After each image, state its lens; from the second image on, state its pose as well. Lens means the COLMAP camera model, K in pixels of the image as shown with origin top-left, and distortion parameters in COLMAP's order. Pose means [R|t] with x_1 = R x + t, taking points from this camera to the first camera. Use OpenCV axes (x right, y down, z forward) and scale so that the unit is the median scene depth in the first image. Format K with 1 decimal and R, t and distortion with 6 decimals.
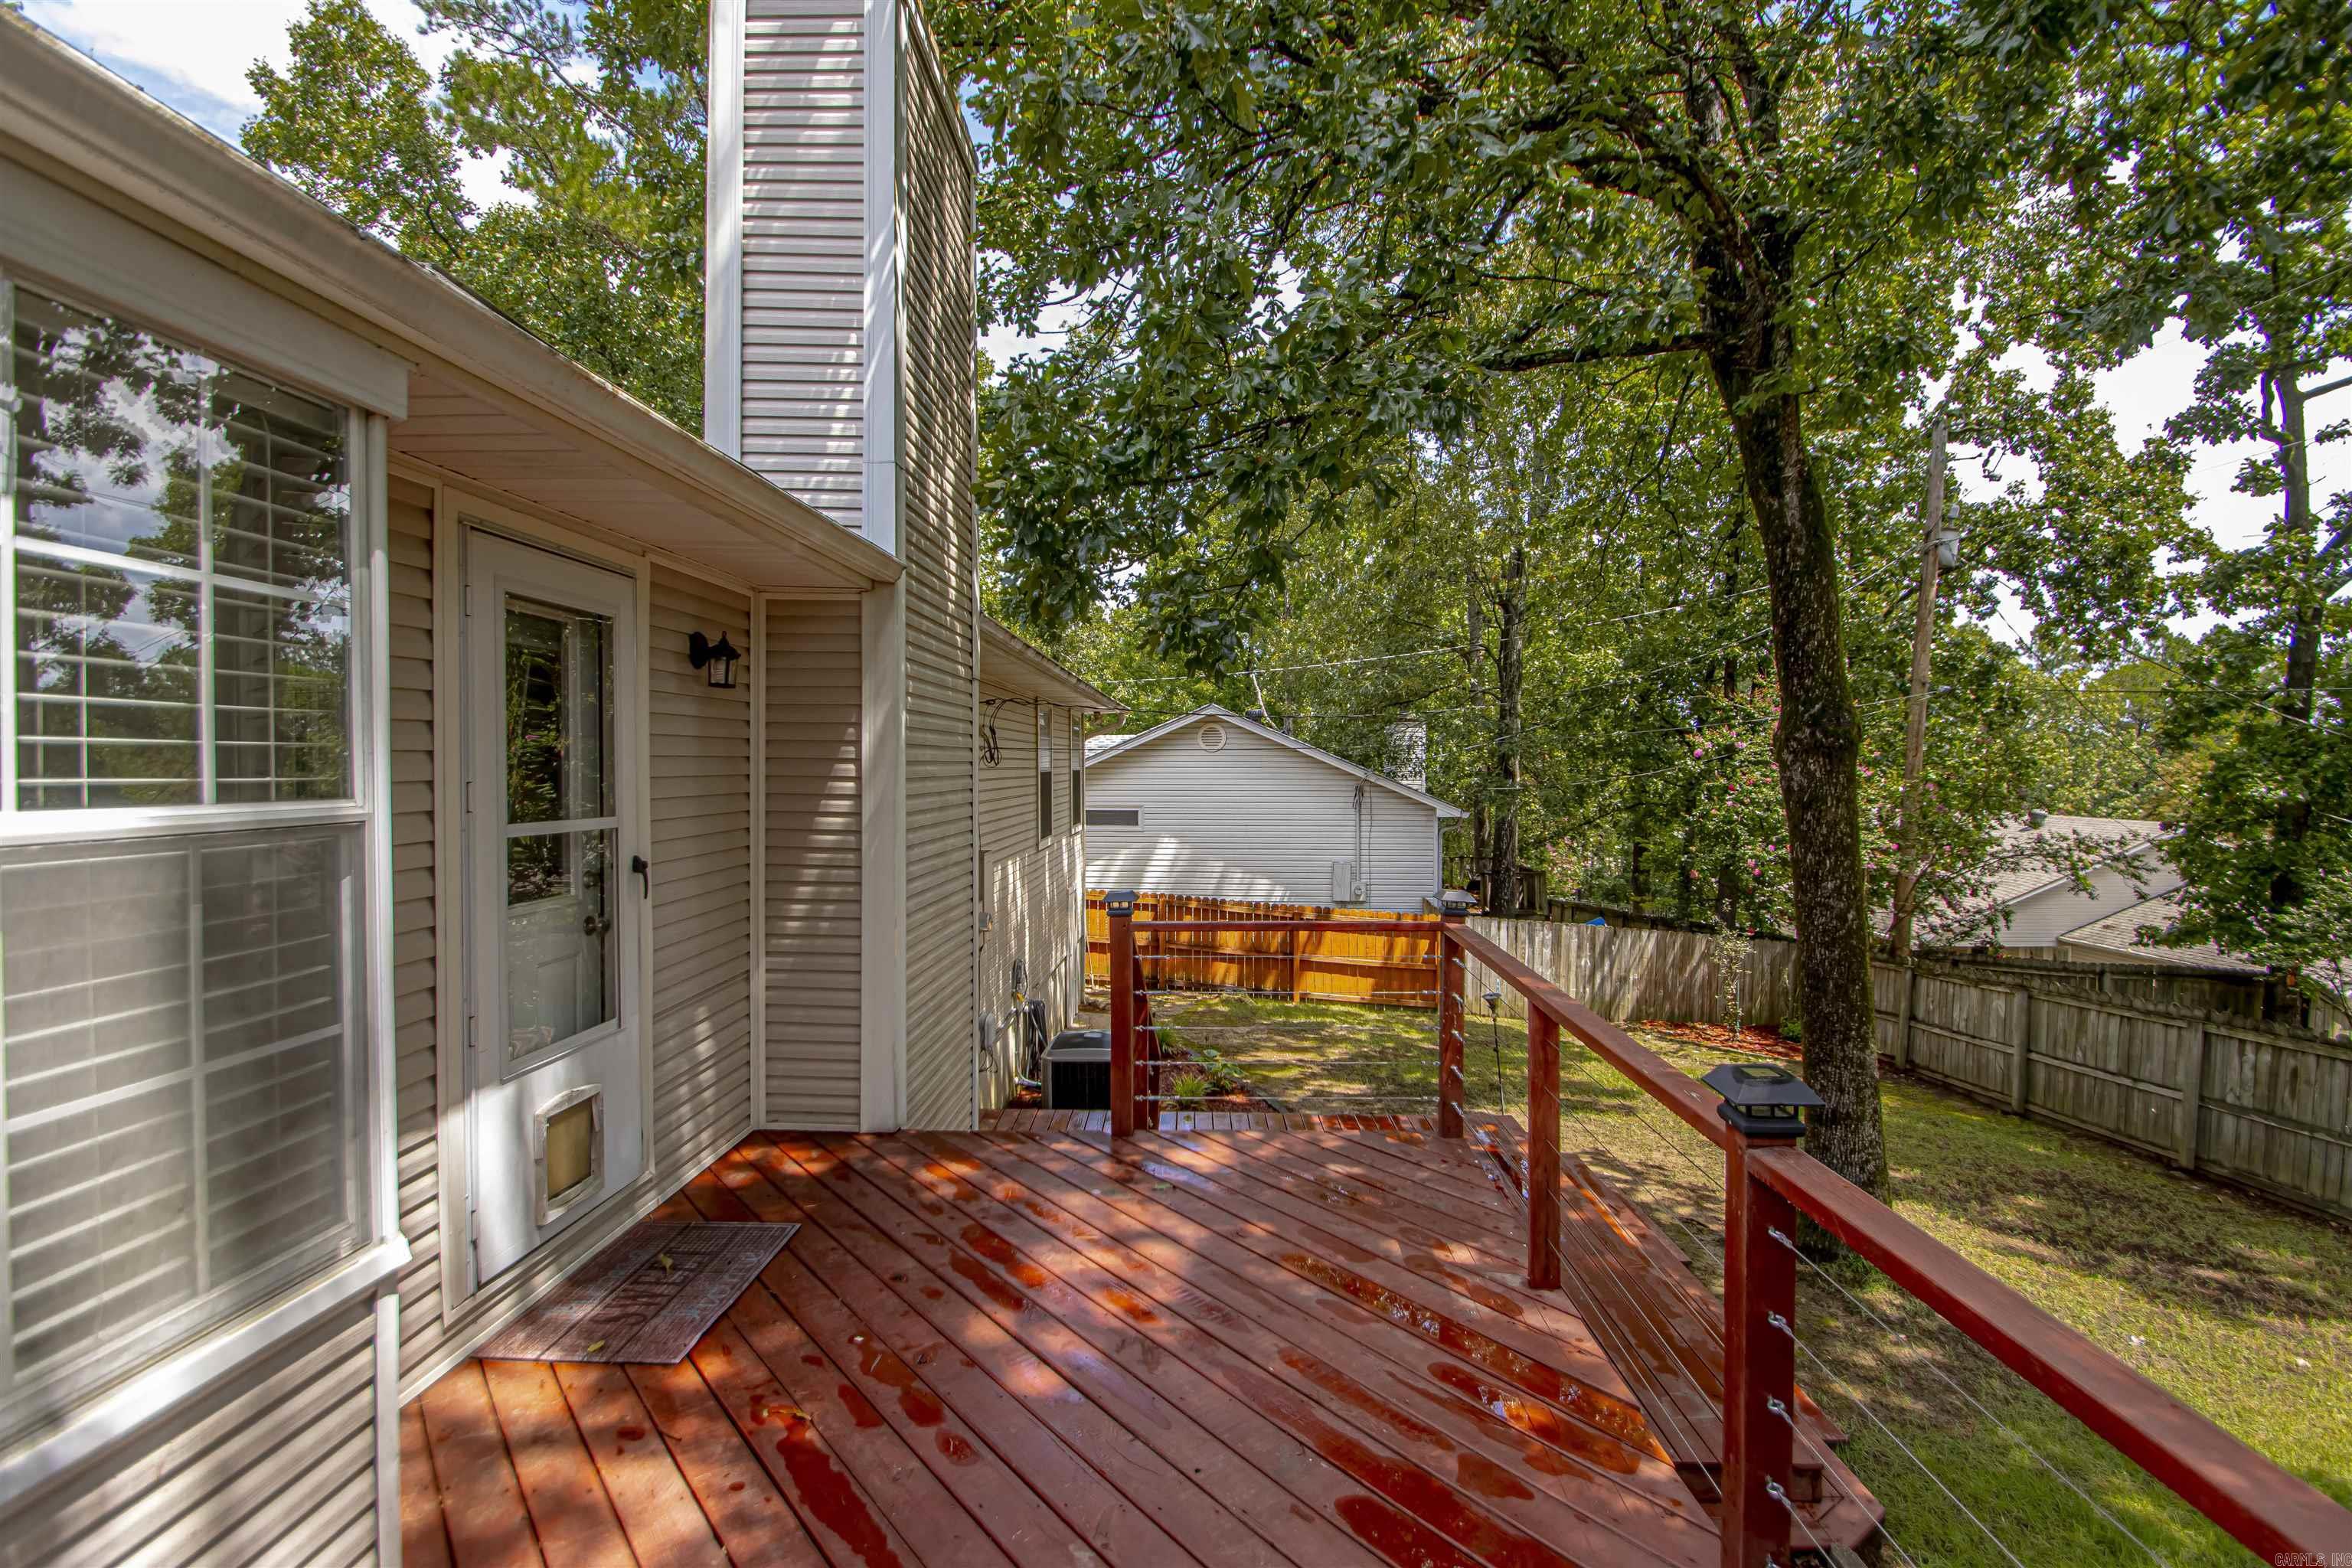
lens RADIAL K [[1093.1, 0, 1195.0], [0, 1093.1, 779.6], [0, 0, 1]] dist [0.022479, -0.020804]
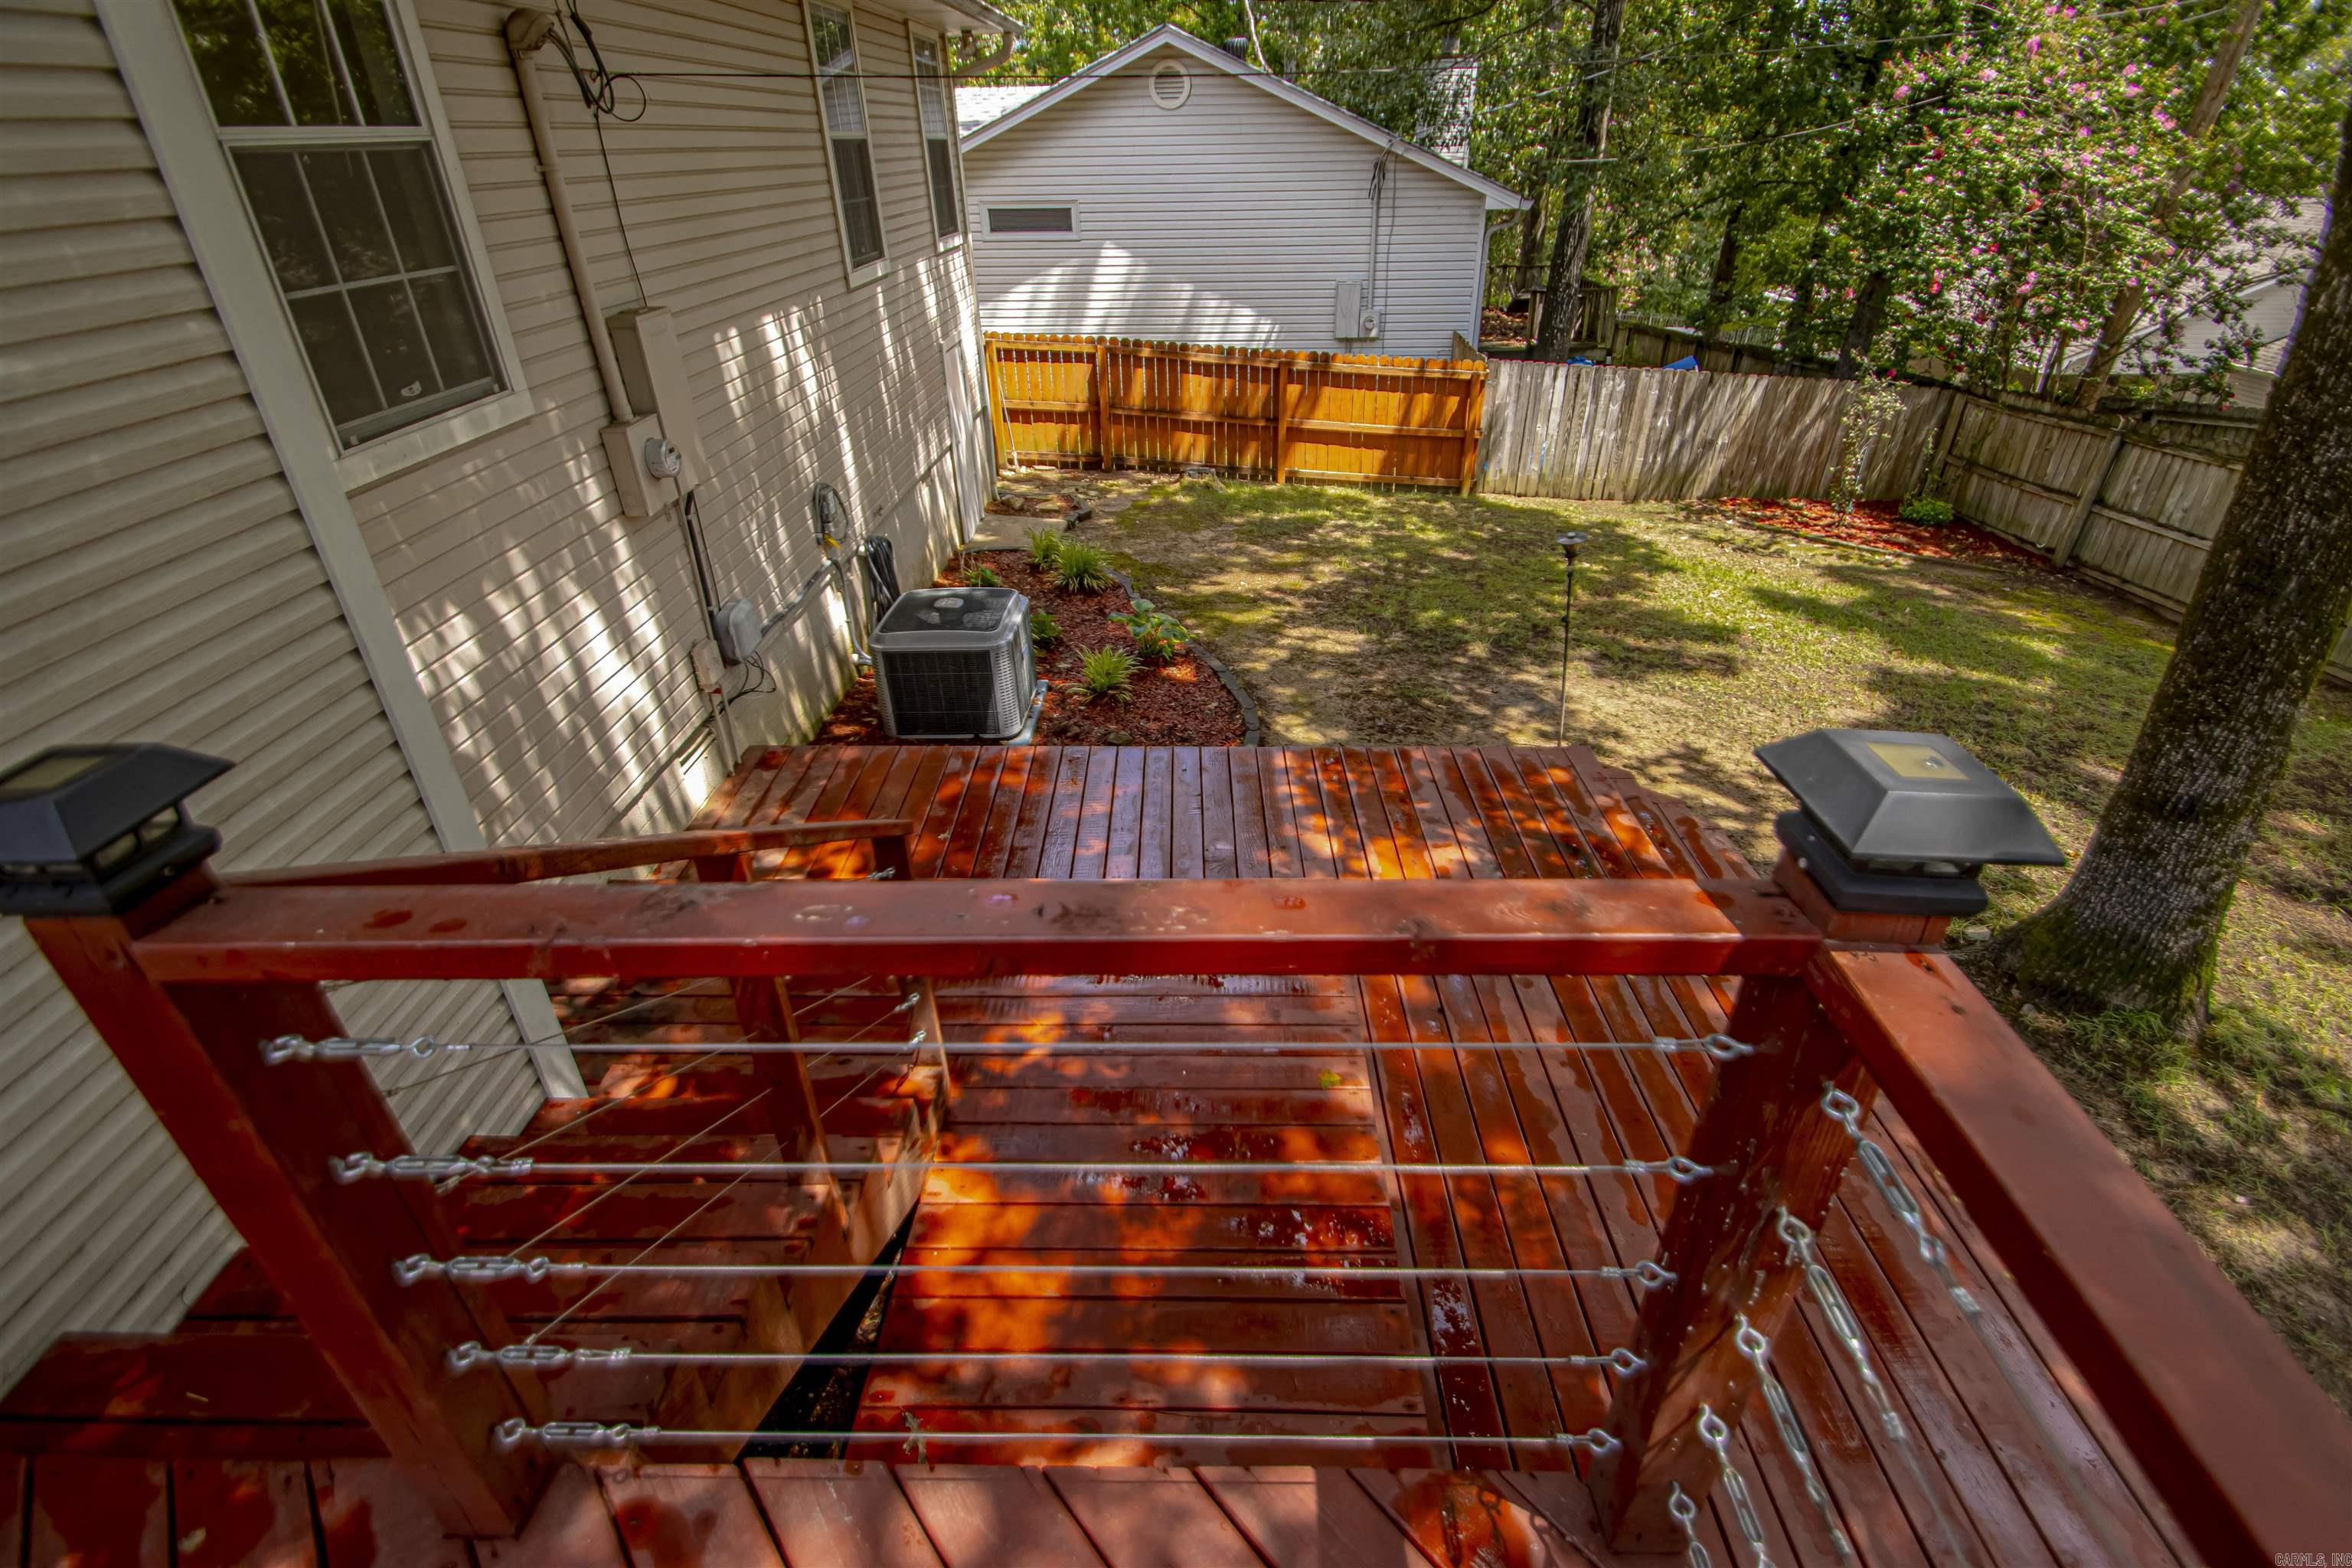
lens RADIAL K [[1093.1, 0, 1195.0], [0, 1093.1, 779.6], [0, 0, 1]] dist [0.022479, -0.020804]
pose [[0.999842, -0.017313, -0.004015, 0.035231], [0.017059, 0.871610, 0.489903, 0.004912], [-0.004982, -0.489894, 0.871768, 0.250368]]
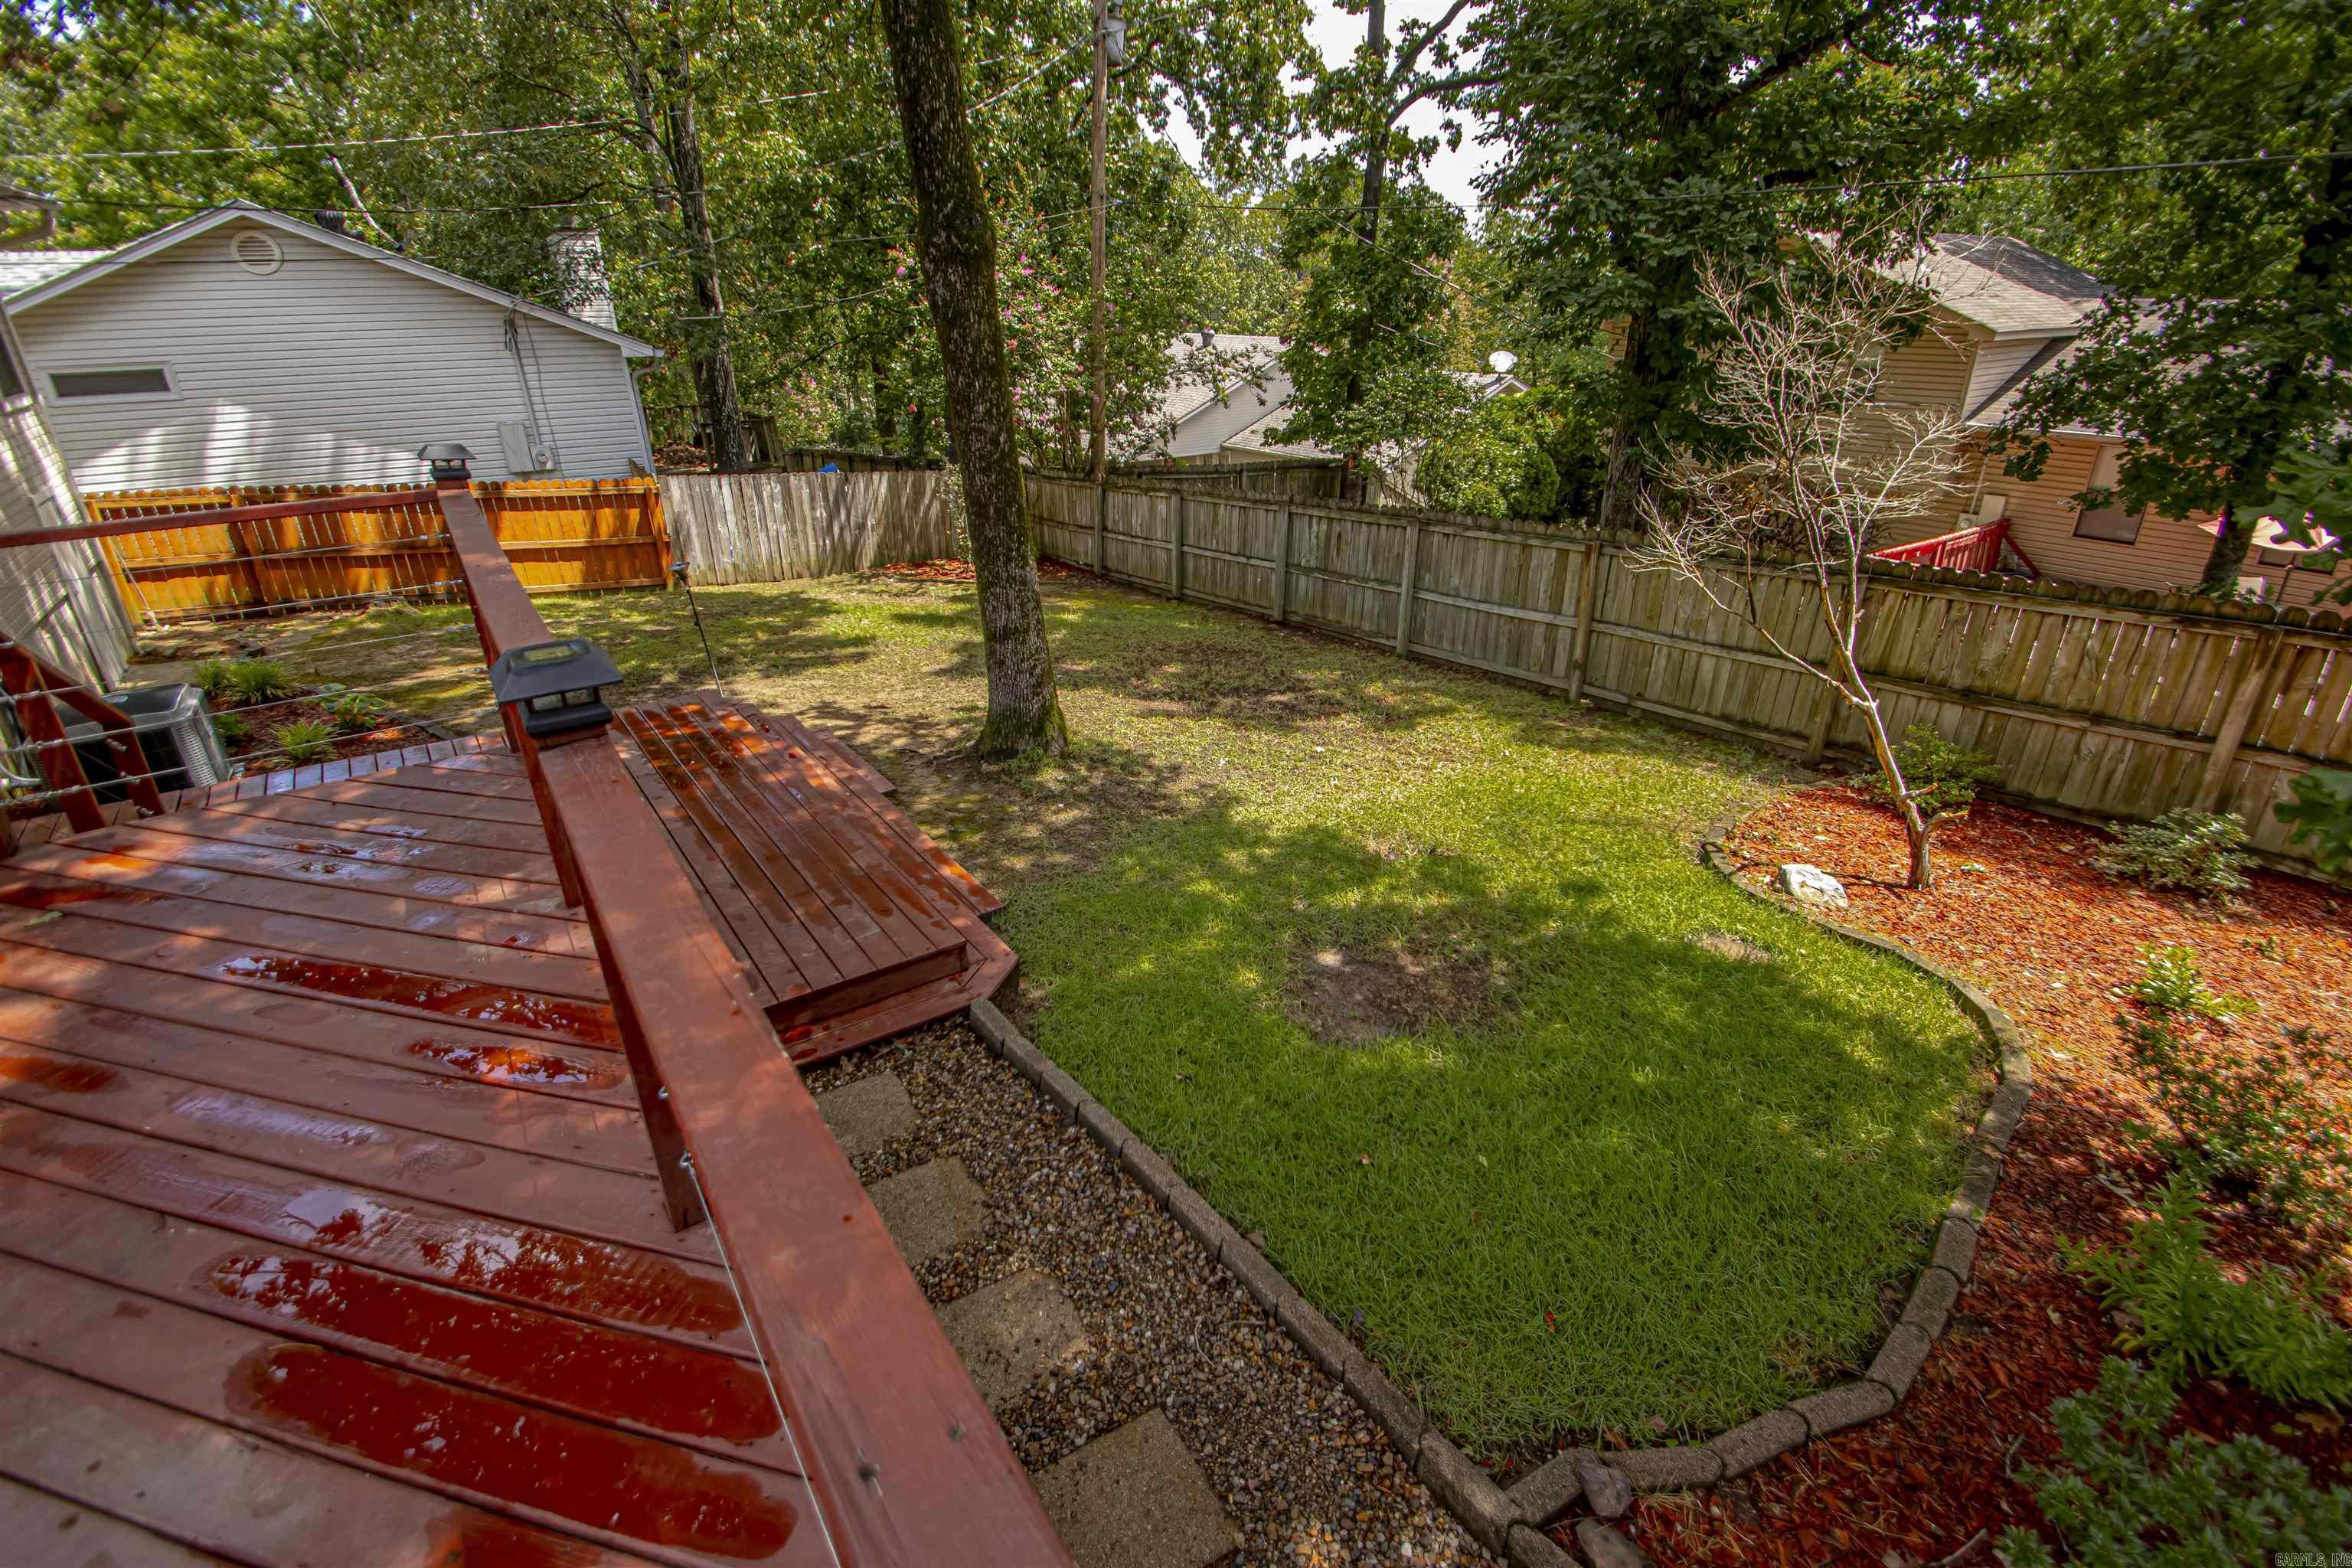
lens RADIAL K [[1095.8, 0, 1196.8], [0, 1095.8, 784.2], [0, 0, 1]] dist [0.020591, -0.019671]
pose [[0.807151, -0.250502, 0.534562, 0.054958], [0.019347, 0.916246, 0.400150, 0.006183], [-0.590028, -0.312639, 0.744395, 0.016470]]
